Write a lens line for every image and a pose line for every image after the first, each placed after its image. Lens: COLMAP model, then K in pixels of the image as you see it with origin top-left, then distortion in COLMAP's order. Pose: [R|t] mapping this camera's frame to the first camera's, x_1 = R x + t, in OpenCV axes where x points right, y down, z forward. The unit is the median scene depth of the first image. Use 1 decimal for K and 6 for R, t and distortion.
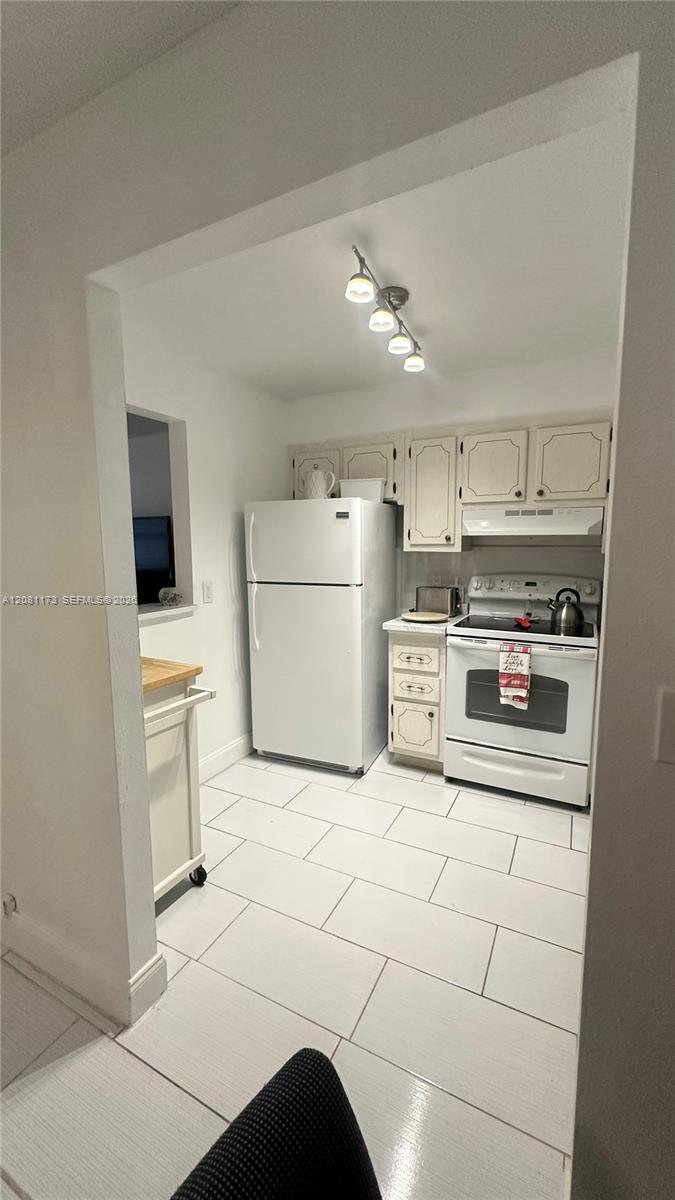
lens RADIAL K [[476.1, 0, 341.1], [0, 476.1, 599.9], [0, 0, 1]] dist [0.001263, -0.000033]
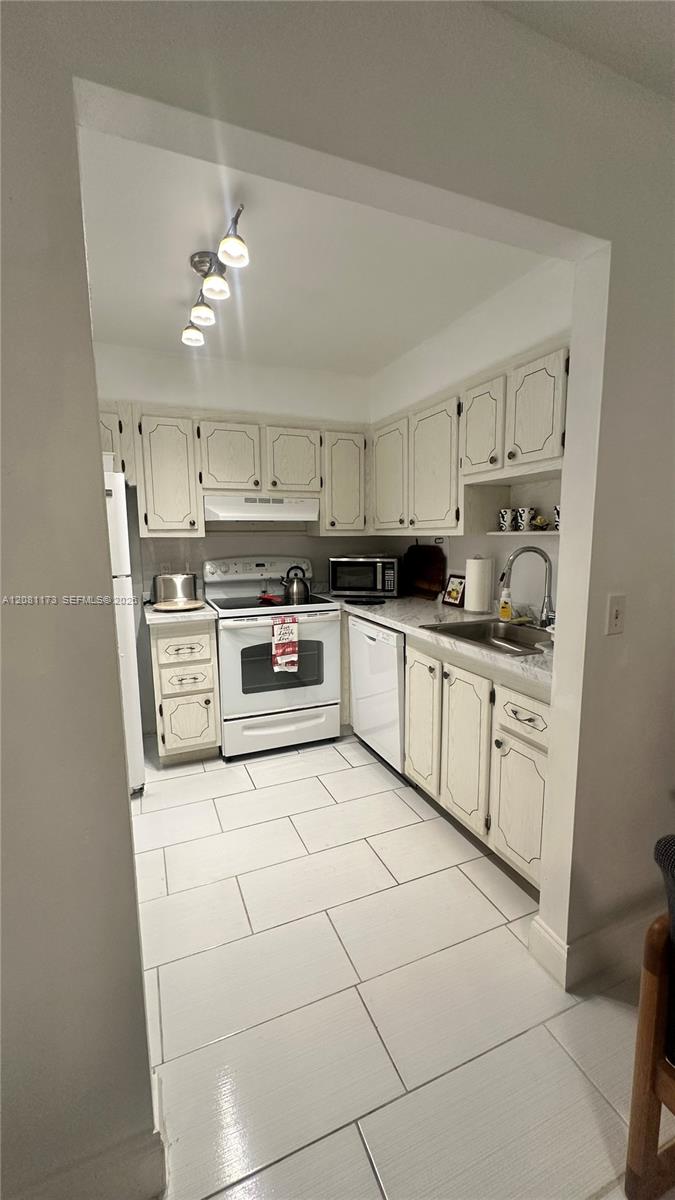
lens RADIAL K [[476.1, 0, 330.4], [0, 476.1, 598.8], [0, 0, 1]] dist [0.001263, -0.000033]
pose [[0.650830, -0.108063, 0.751494, -0.361298], [0.098457, 0.993474, 0.057590, -0.003070], [-0.752813, 0.036509, 0.657222, 0.151930]]
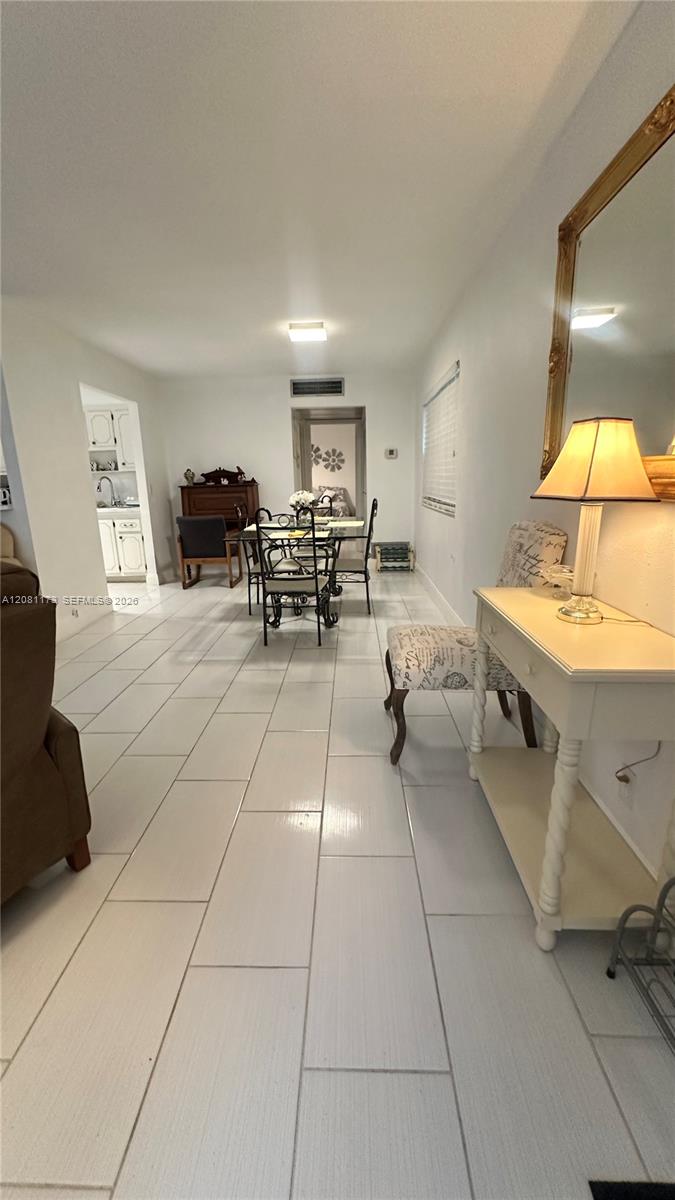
lens RADIAL K [[476.1, 0, 336.3], [0, 476.1, 596.0], [0, 0, 1]] dist [0.001263, -0.000033]
pose [[-0.421077, -0.205134, 0.883524, -2.315198], [0.133395, 0.949492, 0.284025, 0.036187], [-0.897162, 0.237454, -0.372445, 0.445763]]
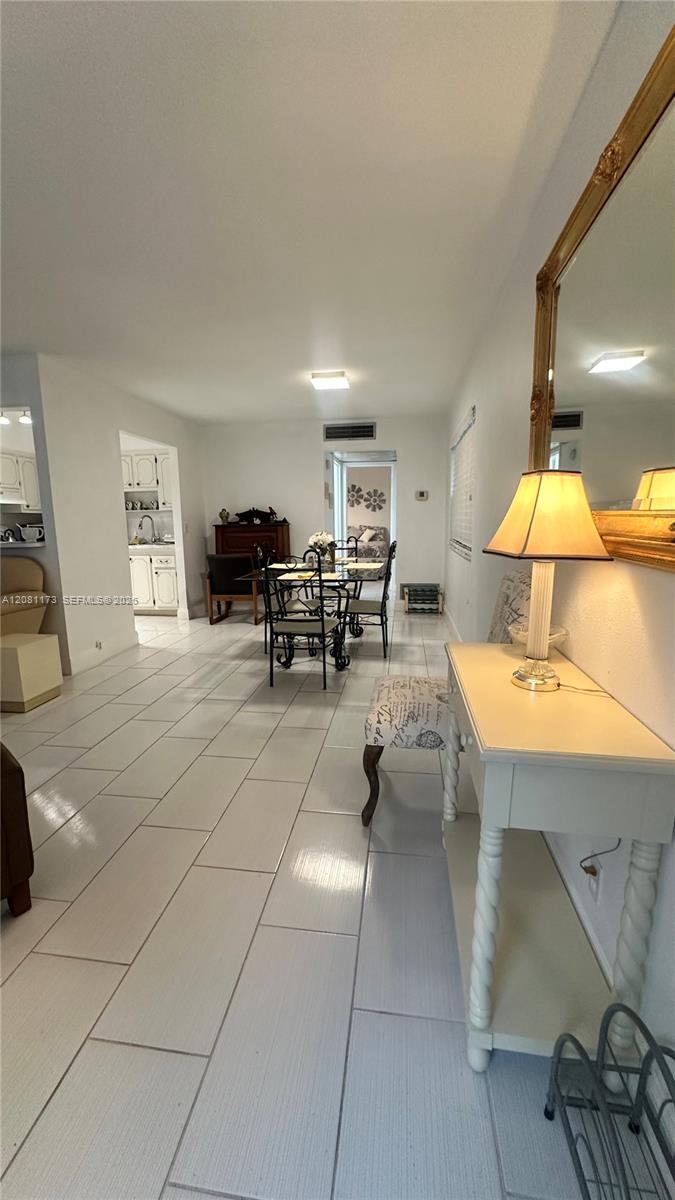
lens RADIAL K [[476.1, 0, 333.7], [0, 476.1, 596.5], [0, 0, 1]] dist [0.001263, -0.000033]
pose [[-0.317386, -0.148484, 0.936599, -2.340780], [0.127266, 0.972061, 0.197233, 0.039077], [-0.939718, 0.181796, -0.289621, 0.325710]]
